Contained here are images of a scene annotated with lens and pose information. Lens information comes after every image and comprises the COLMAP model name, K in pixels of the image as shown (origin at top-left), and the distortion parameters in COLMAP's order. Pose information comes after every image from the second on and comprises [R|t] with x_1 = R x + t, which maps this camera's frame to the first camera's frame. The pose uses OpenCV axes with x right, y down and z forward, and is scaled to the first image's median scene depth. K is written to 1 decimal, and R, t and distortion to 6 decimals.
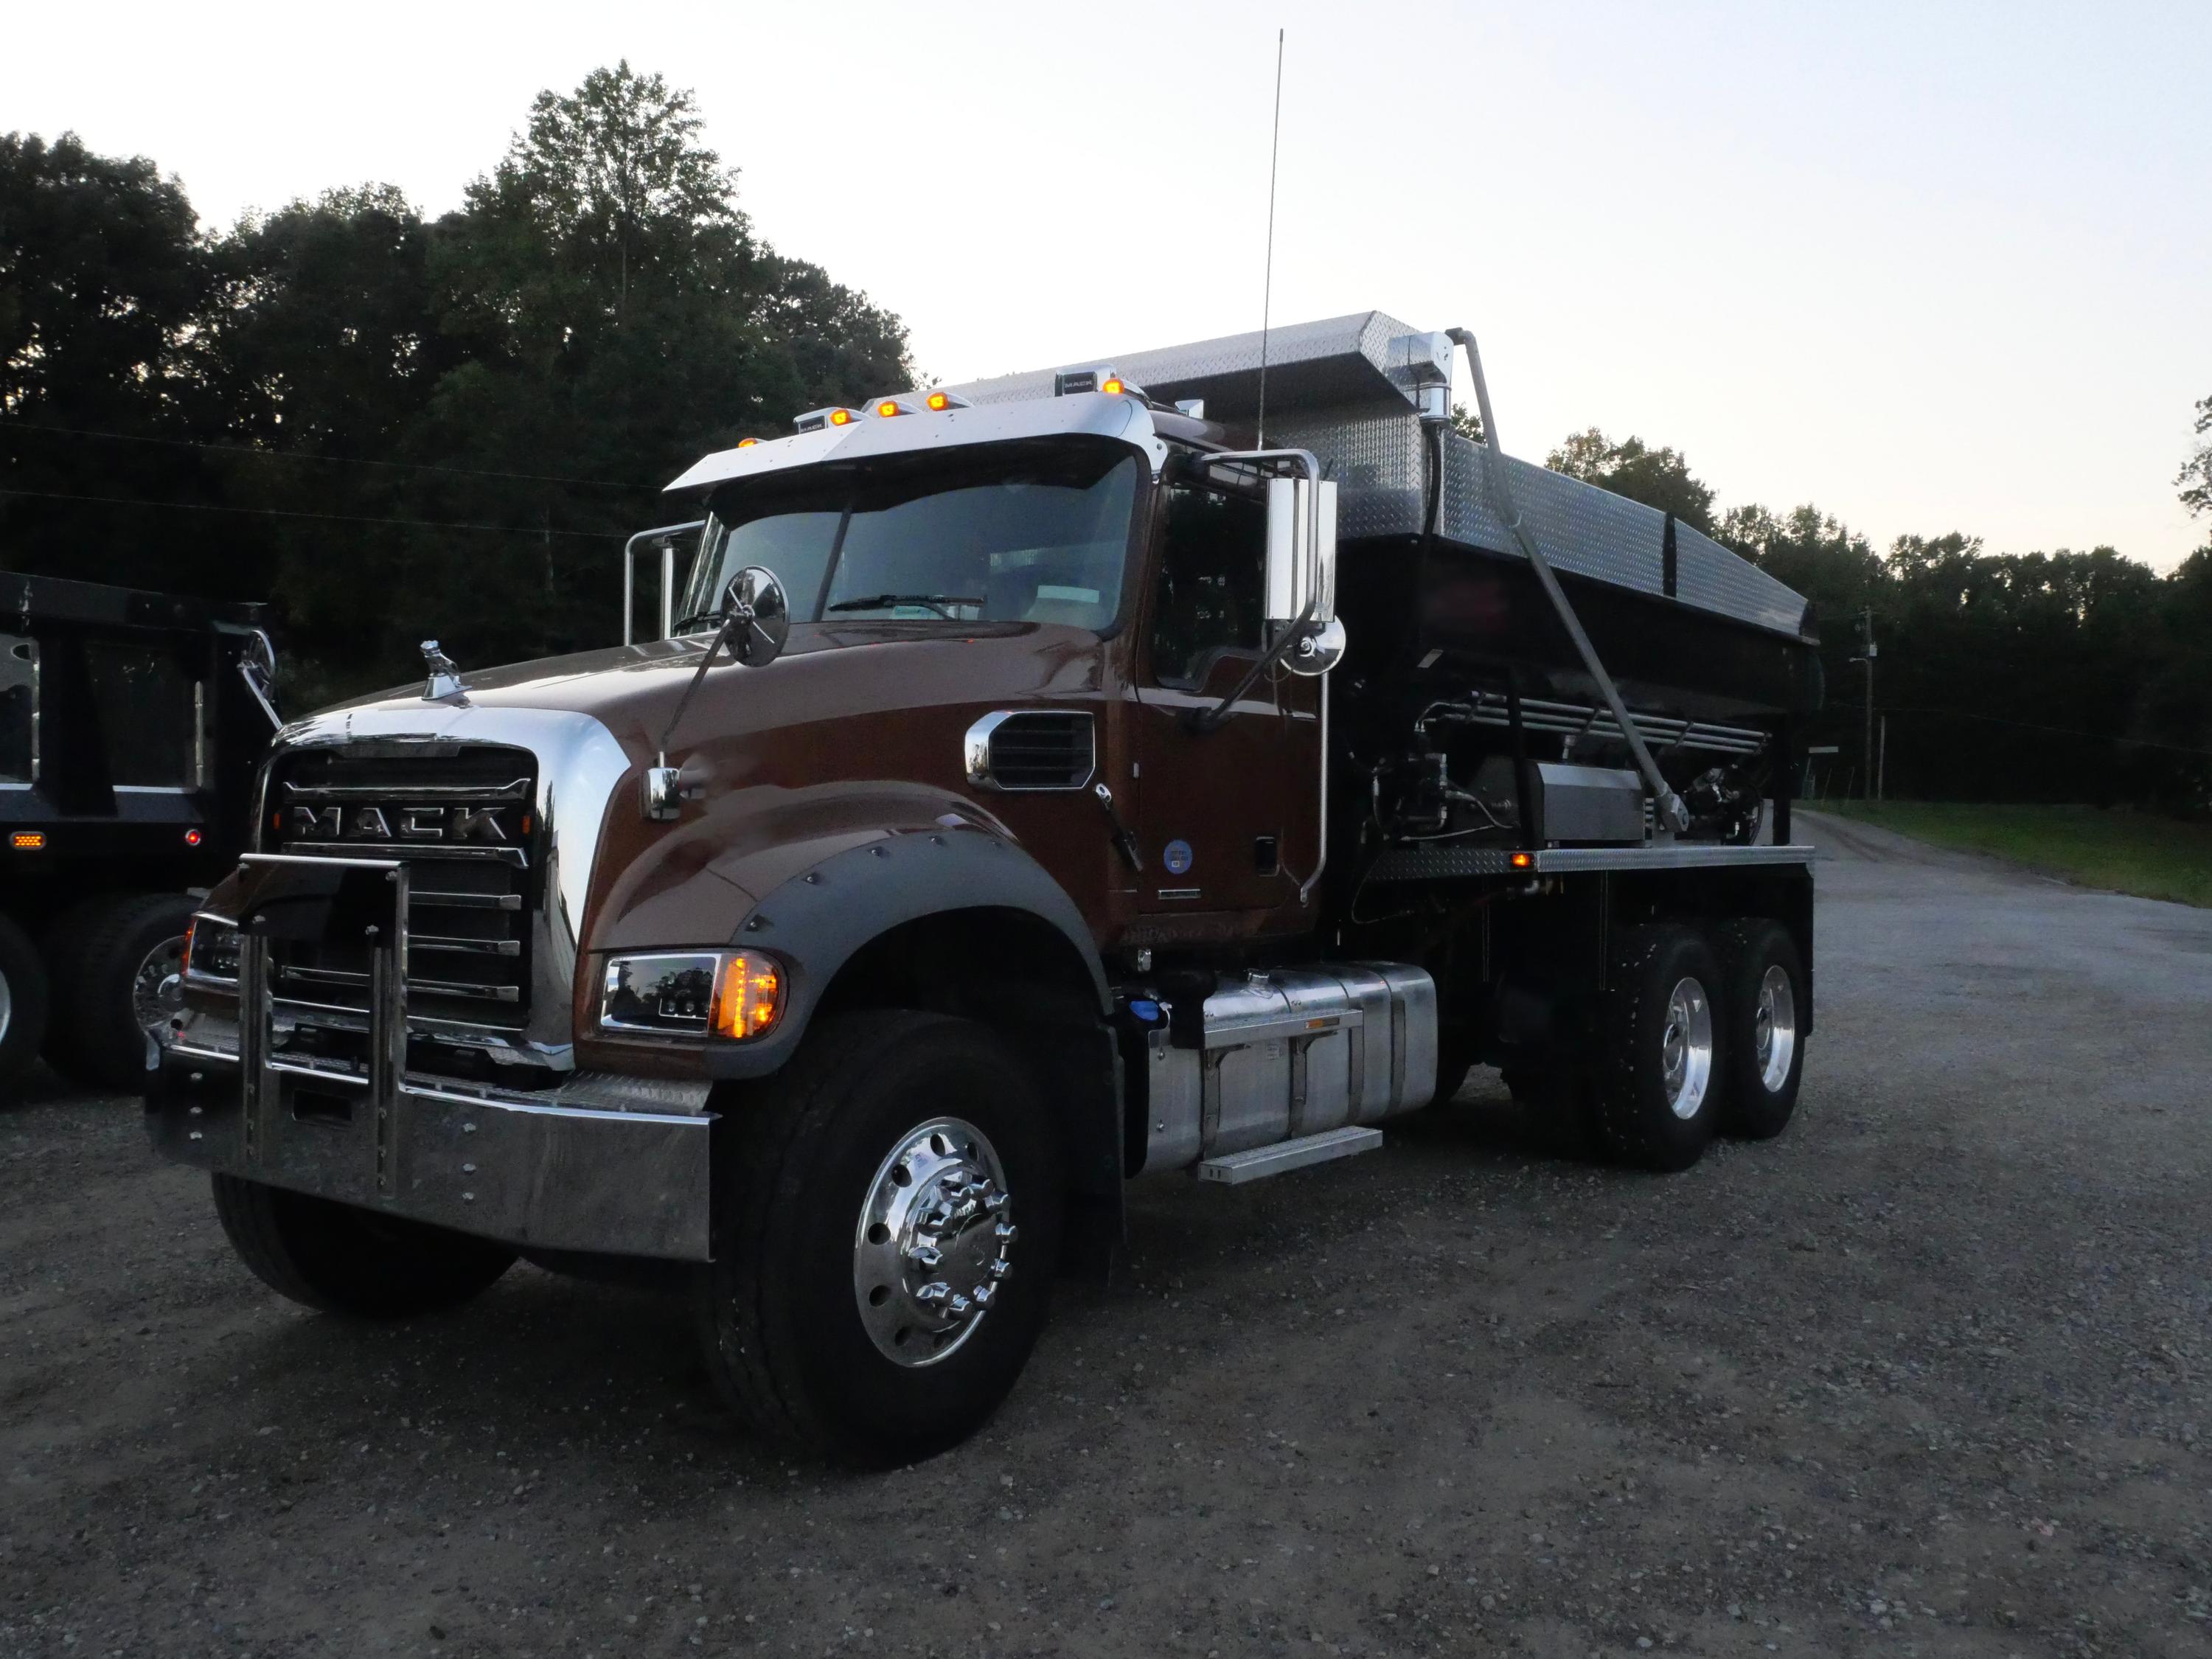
lens RADIAL K [[1890.2, 0, 1106.0], [0, 1890.2, 829.5], [0, 0, 1]] dist [-0.011665, -0.002916]
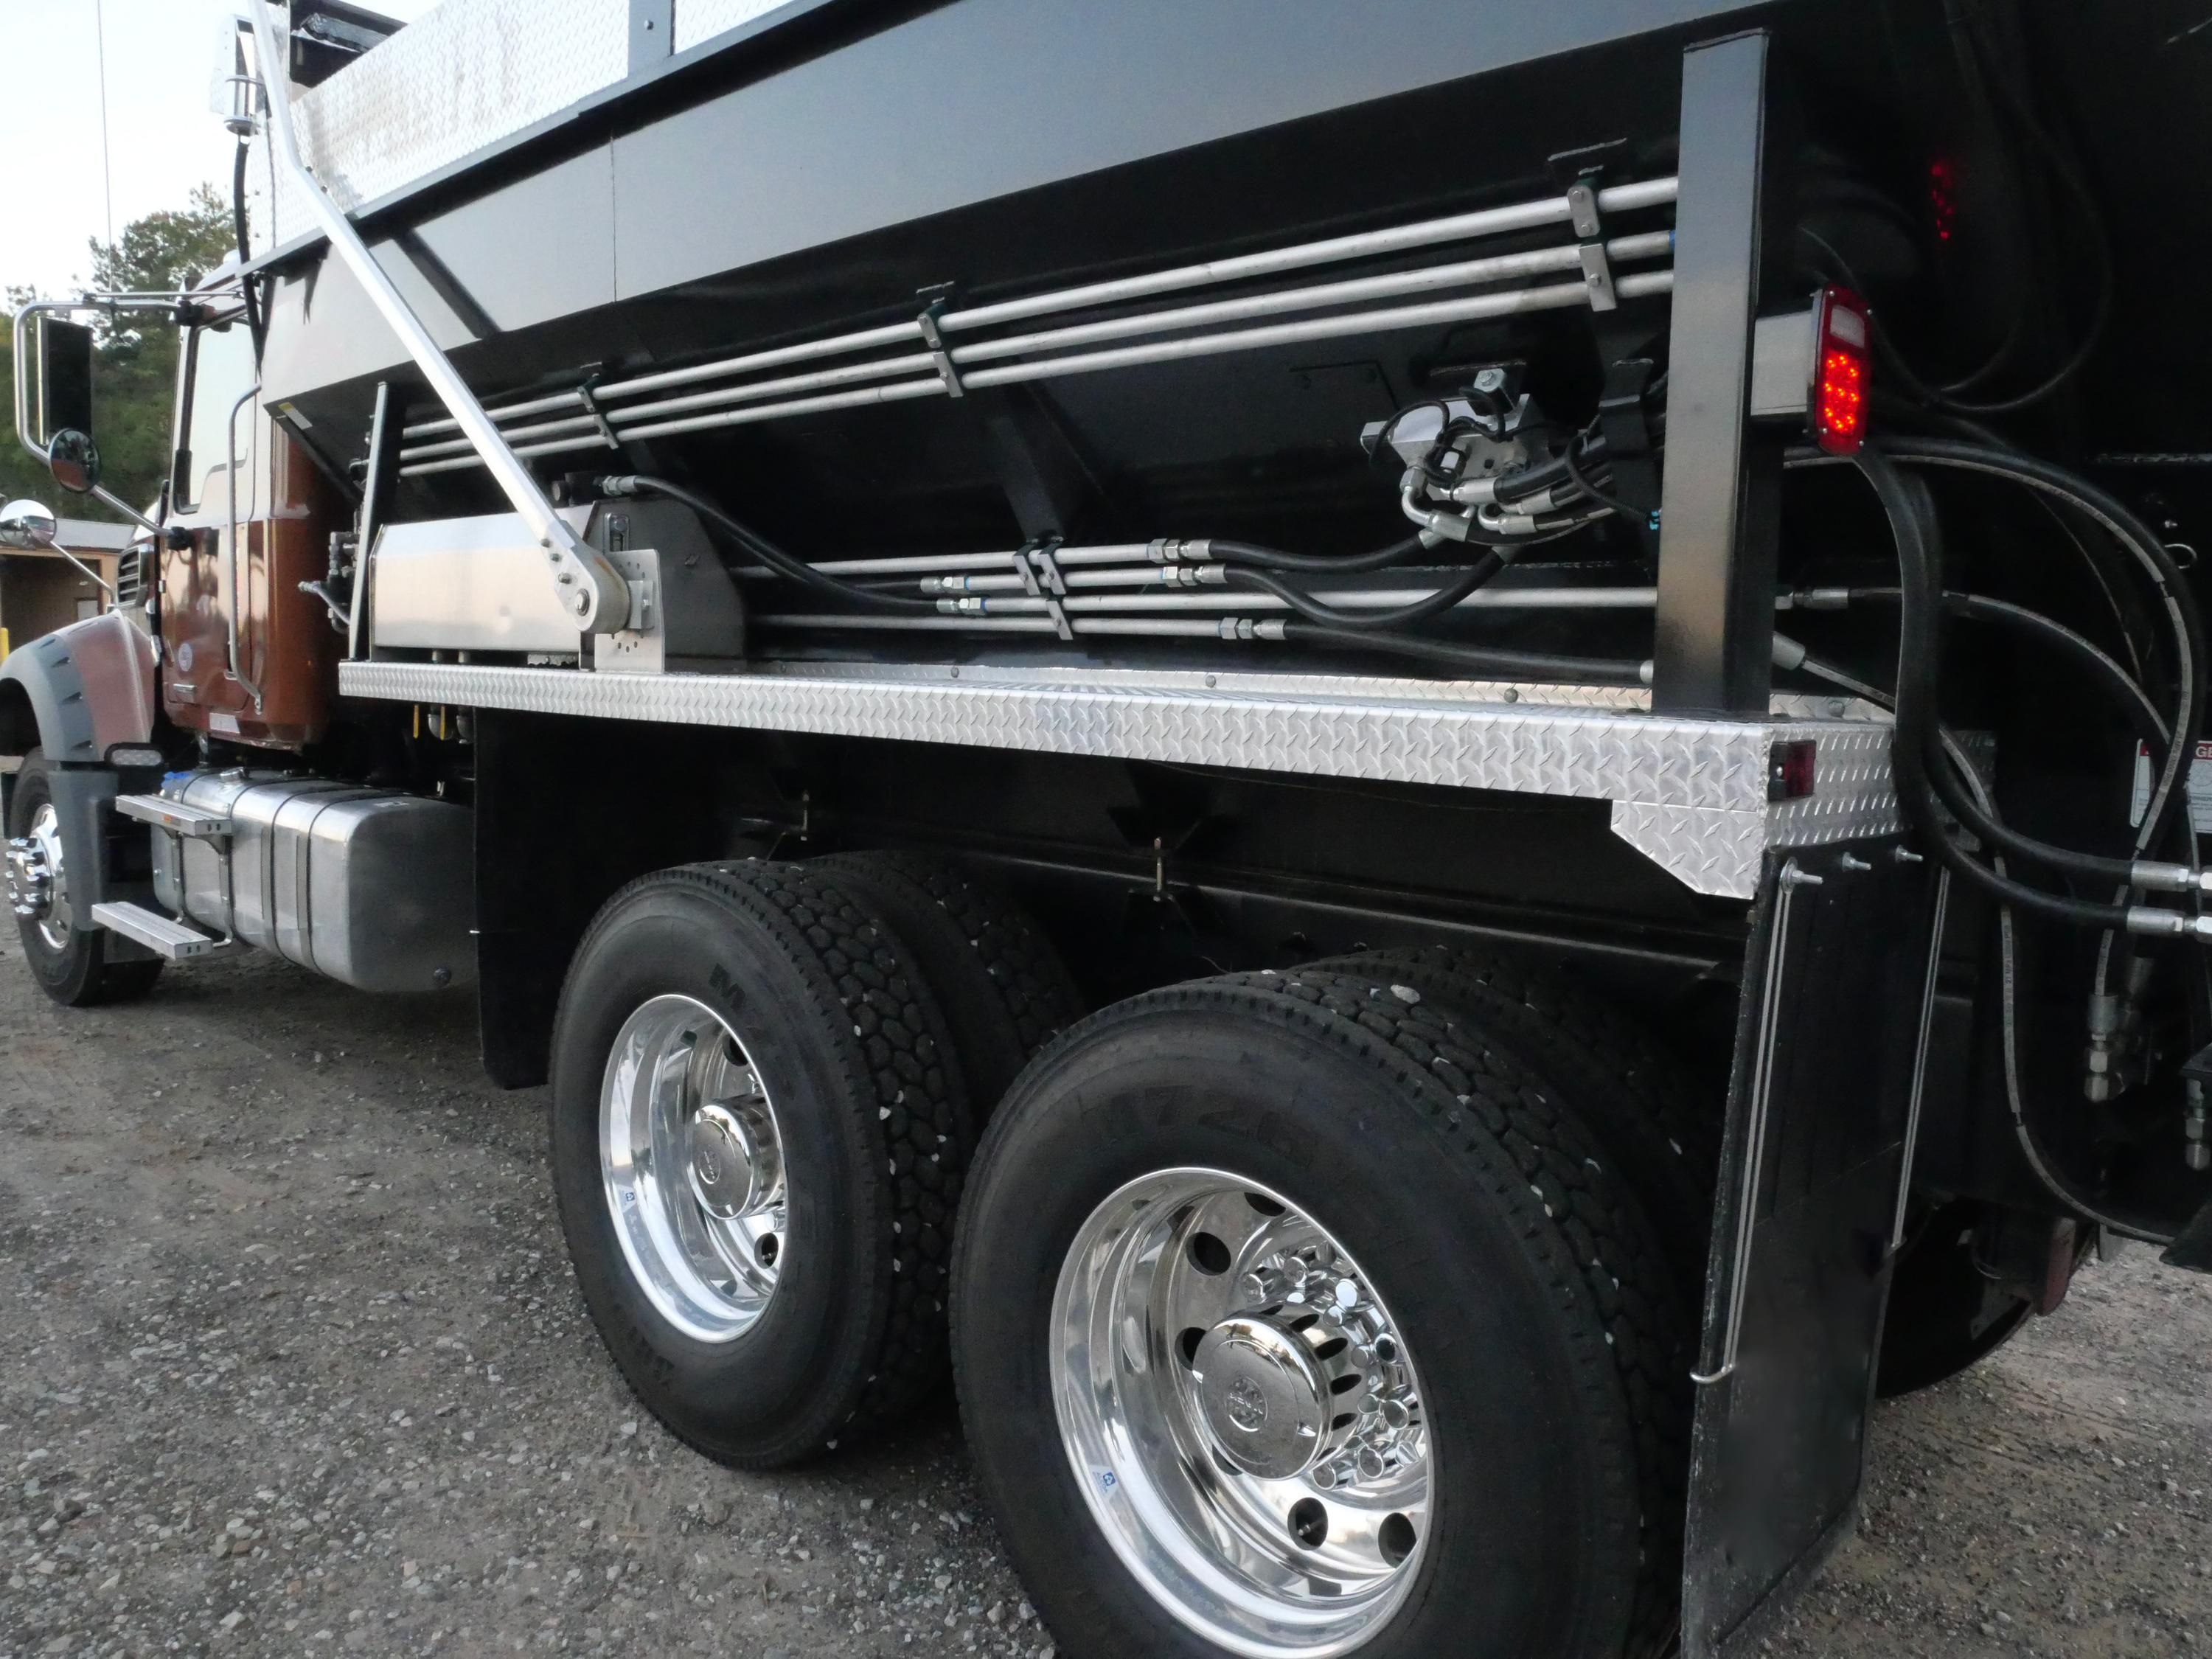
lens RADIAL K [[1618.5, 0, 1106.0], [0, 1618.5, 829.5], [0, 0, 1]] dist [-0.062451, 0.018346]
pose [[-0.130312, 0.089048, -0.987466, 0.812629], [-0.029612, 0.995165, 0.093650, 0.009698], [0.991031, 0.041445, -0.127045, 1.422813]]
